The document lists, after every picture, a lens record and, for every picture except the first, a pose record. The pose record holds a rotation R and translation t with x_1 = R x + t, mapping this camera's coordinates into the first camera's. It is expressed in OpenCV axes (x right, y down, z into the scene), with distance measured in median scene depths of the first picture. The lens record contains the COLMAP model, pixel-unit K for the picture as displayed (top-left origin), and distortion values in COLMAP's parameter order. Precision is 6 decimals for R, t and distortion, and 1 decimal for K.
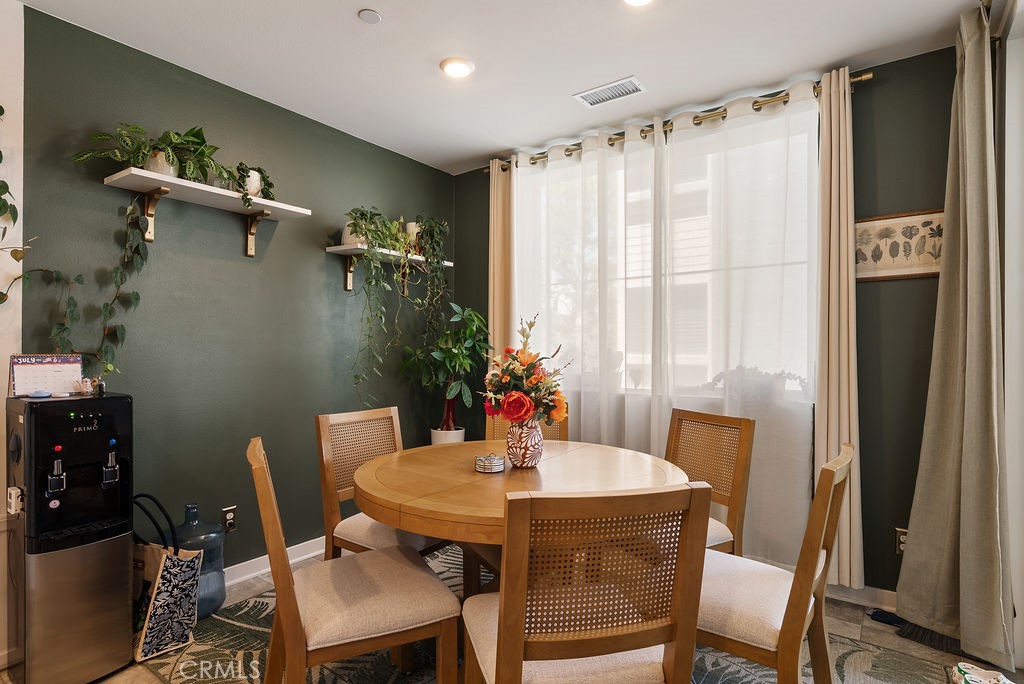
lens RADIAL K [[518.6, 0, 511.4], [0, 518.6, 348.3], [0, 0, 1]] dist [0.000872, 0.000257]
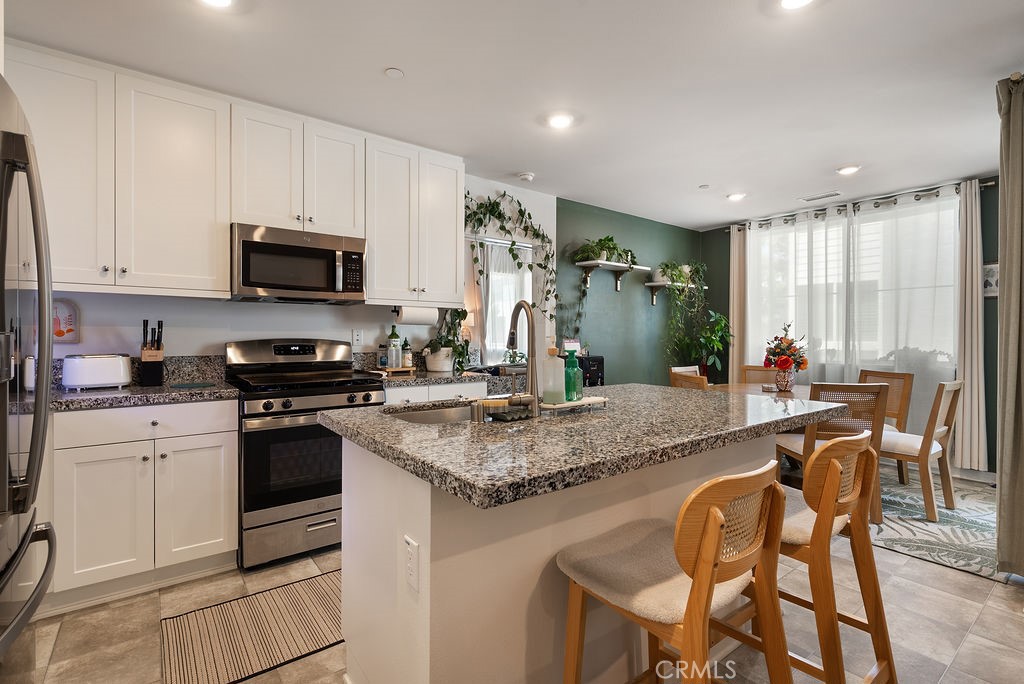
lens RADIAL K [[476.0, 0, 510.8], [0, 476.0, 337.3], [0, 0, 1]] dist [0.000852, -0.000458]
pose [[0.958262, 0.001058, -0.285890, -0.352825], [-0.000406, 0.999997, 0.002339, -0.000344], [0.285892, -0.002126, 0.958260, -0.862260]]
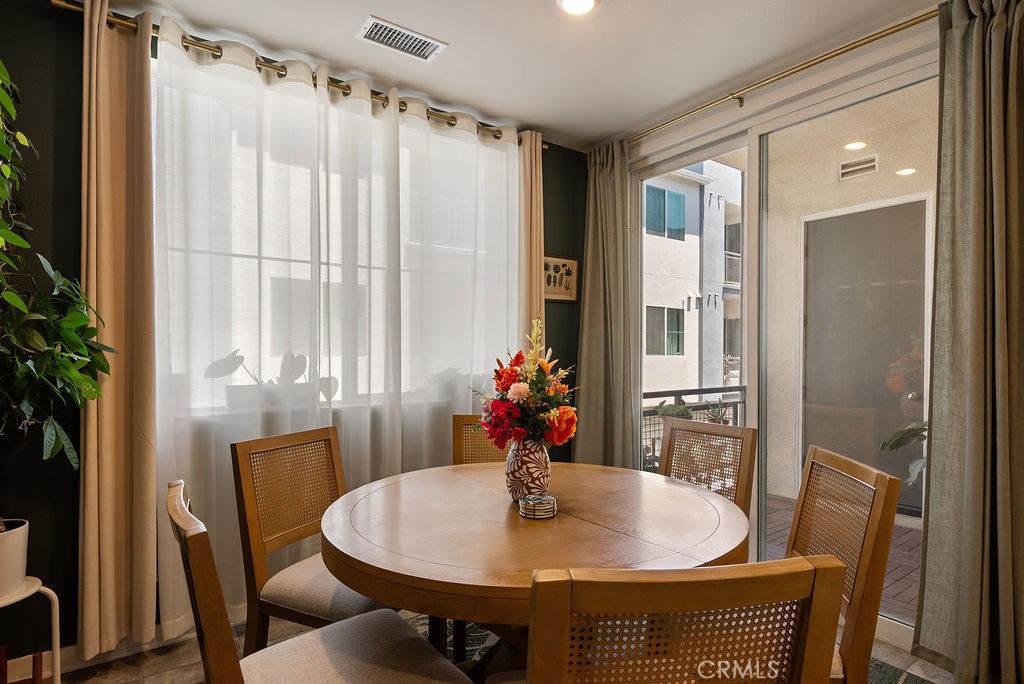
lens RADIAL K [[518.6, 0, 511.4], [0, 518.6, 348.3], [0, 0, 1]] dist [0.000872, 0.000257]
pose [[0.317520, -0.005634, 0.948235, -0.493980], [0.001700, 0.999984, 0.005372, -0.014153], [-0.948250, -0.000094, 0.317525, 0.547353]]
